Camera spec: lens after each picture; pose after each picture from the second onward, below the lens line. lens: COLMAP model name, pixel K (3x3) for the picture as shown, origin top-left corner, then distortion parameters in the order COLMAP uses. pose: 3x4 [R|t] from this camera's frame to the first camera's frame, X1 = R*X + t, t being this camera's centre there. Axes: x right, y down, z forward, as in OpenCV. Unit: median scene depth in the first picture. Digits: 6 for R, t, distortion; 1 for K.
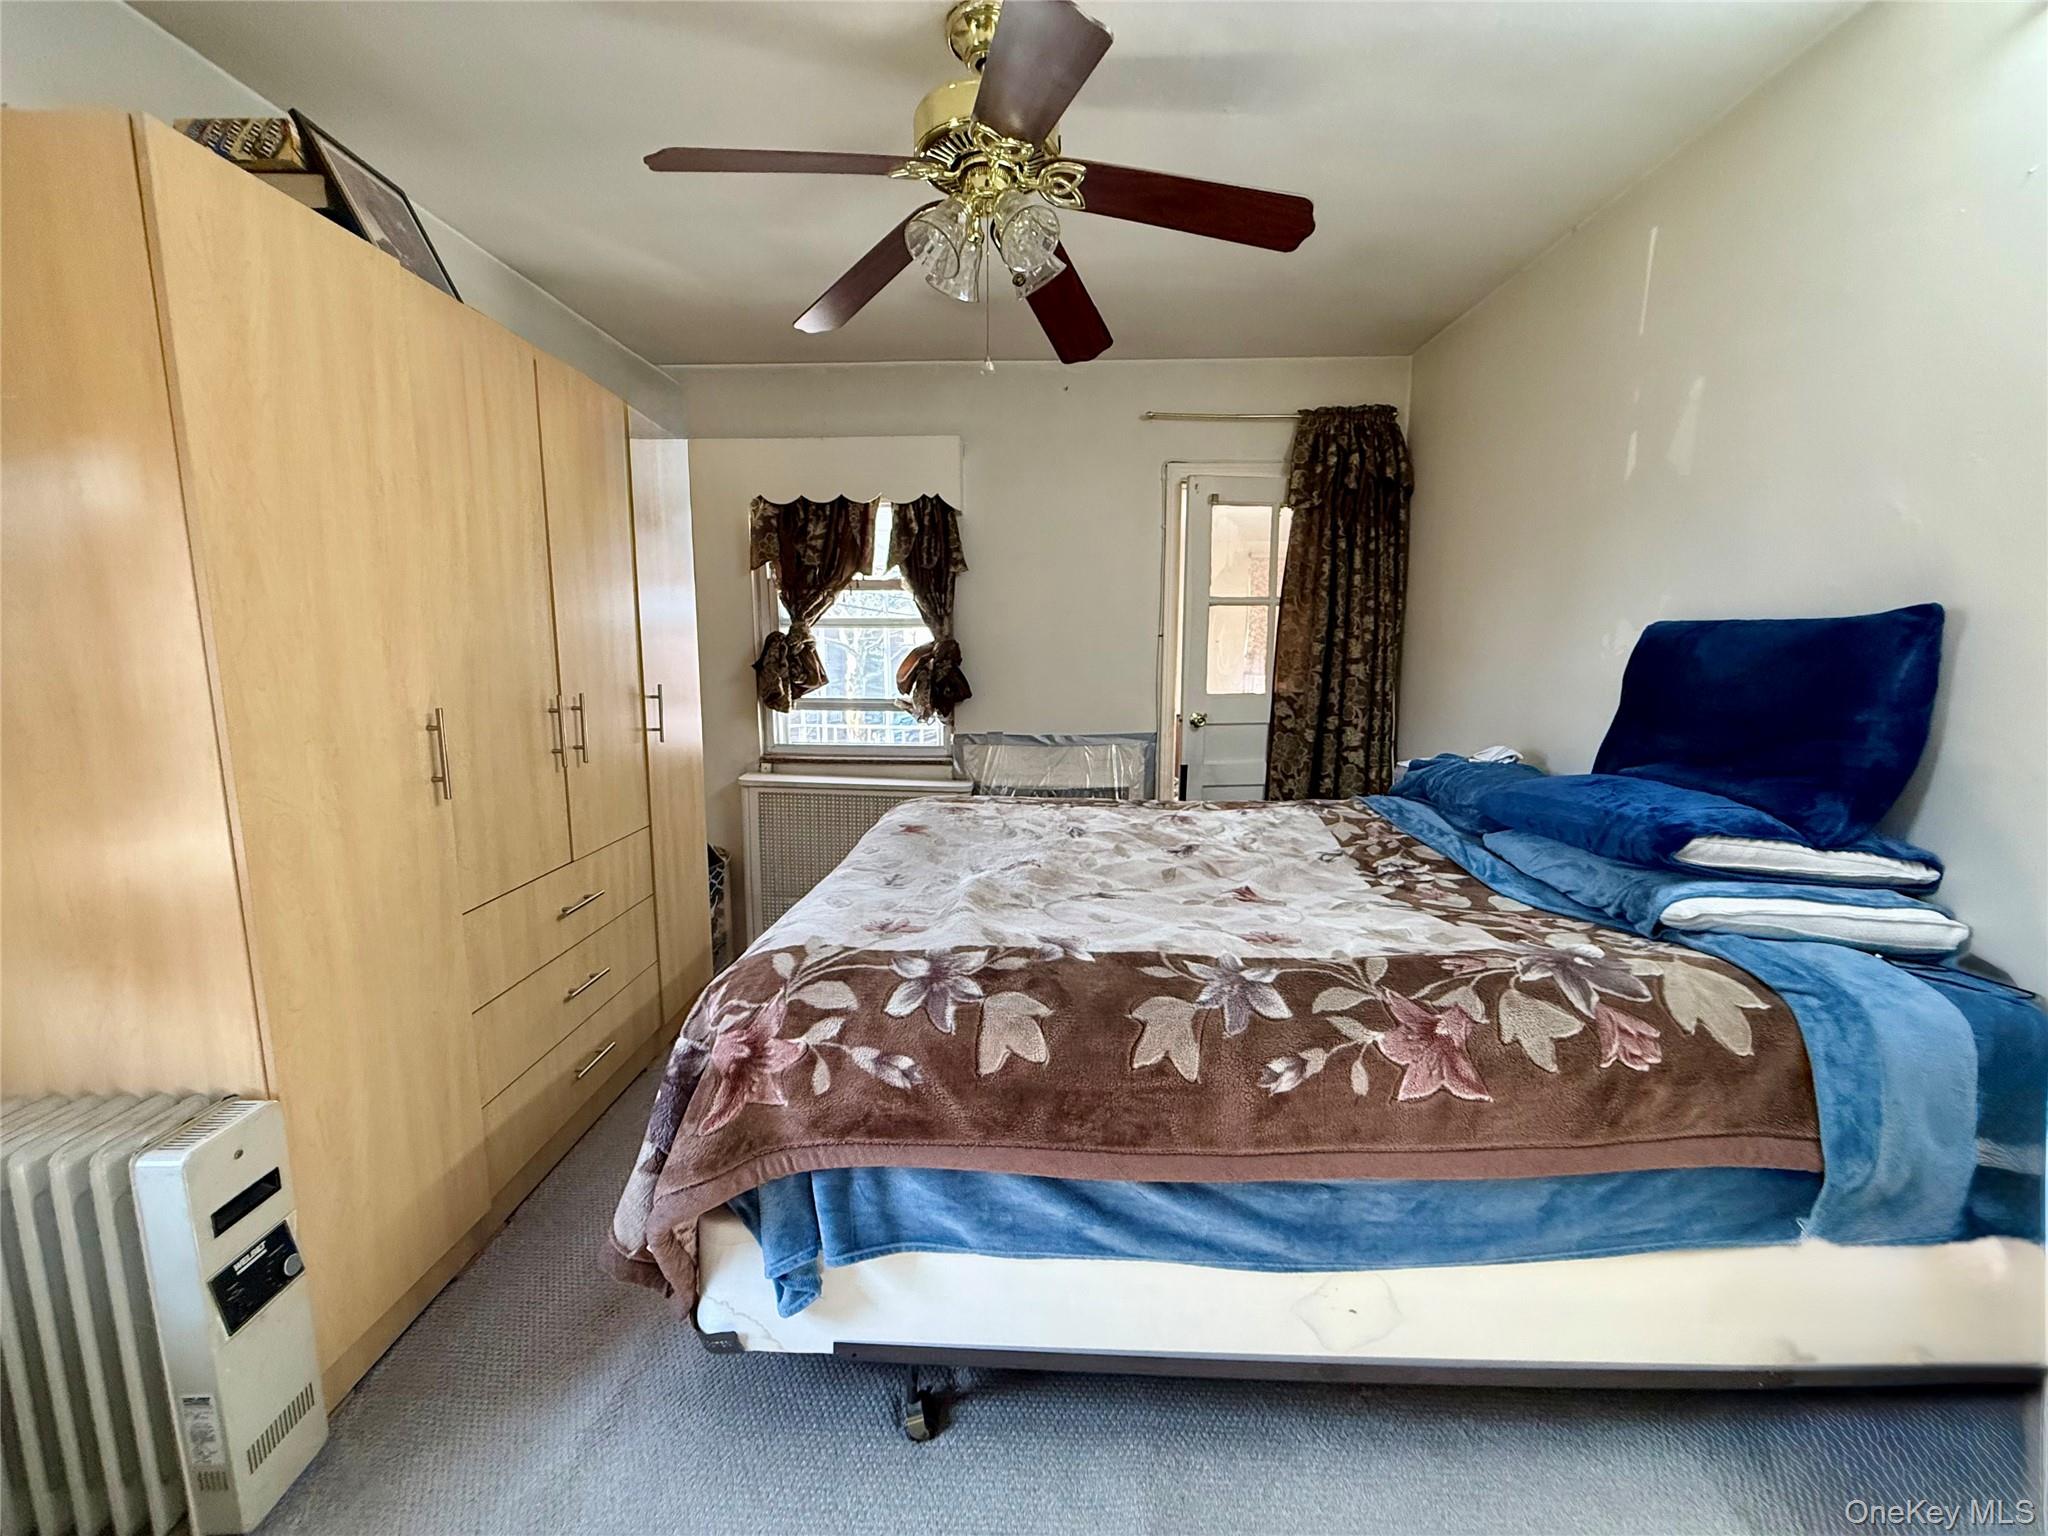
lens RADIAL K [[812.1, 0, 1018.4], [0, 812.1, 768.6], [0, 0, 1]] dist [0.000697, -0.000245]
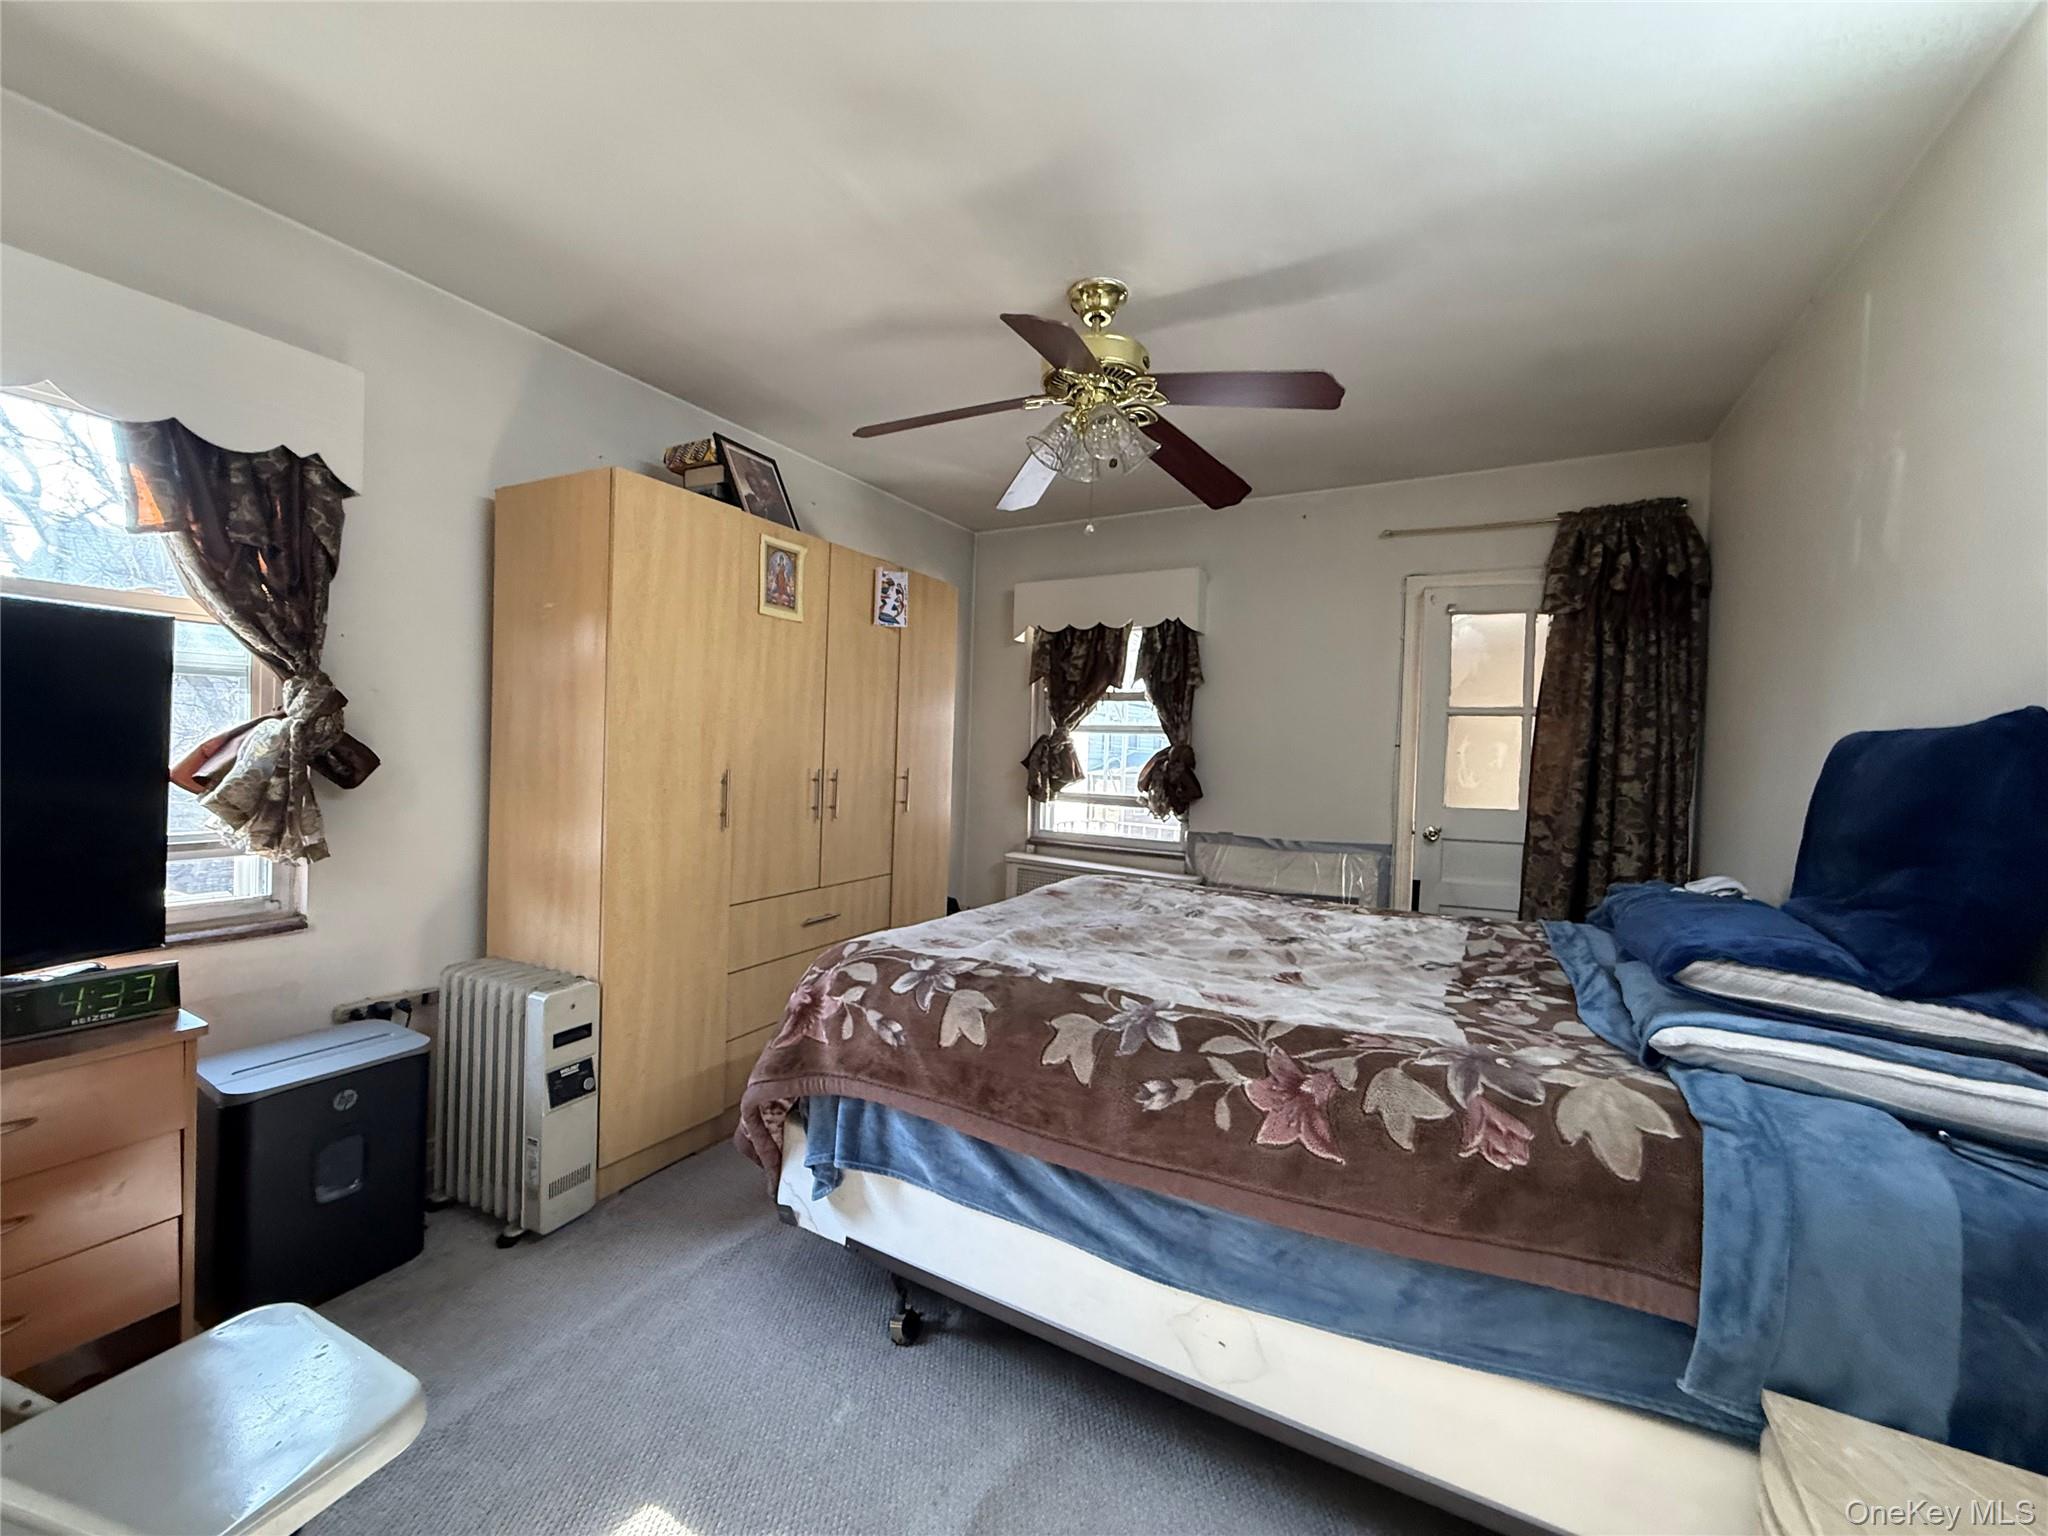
lens RADIAL K [[812.1, 0, 1023.5], [0, 812.1, 770.2], [0, 0, 1]] dist [0.000697, -0.000245]
pose [[0.889783, 0.037294, -0.454858, 0.566604], [-0.098647, 0.988811, -0.111898, 0.051186], [0.445595, 0.144435, 0.883506, -0.165650]]
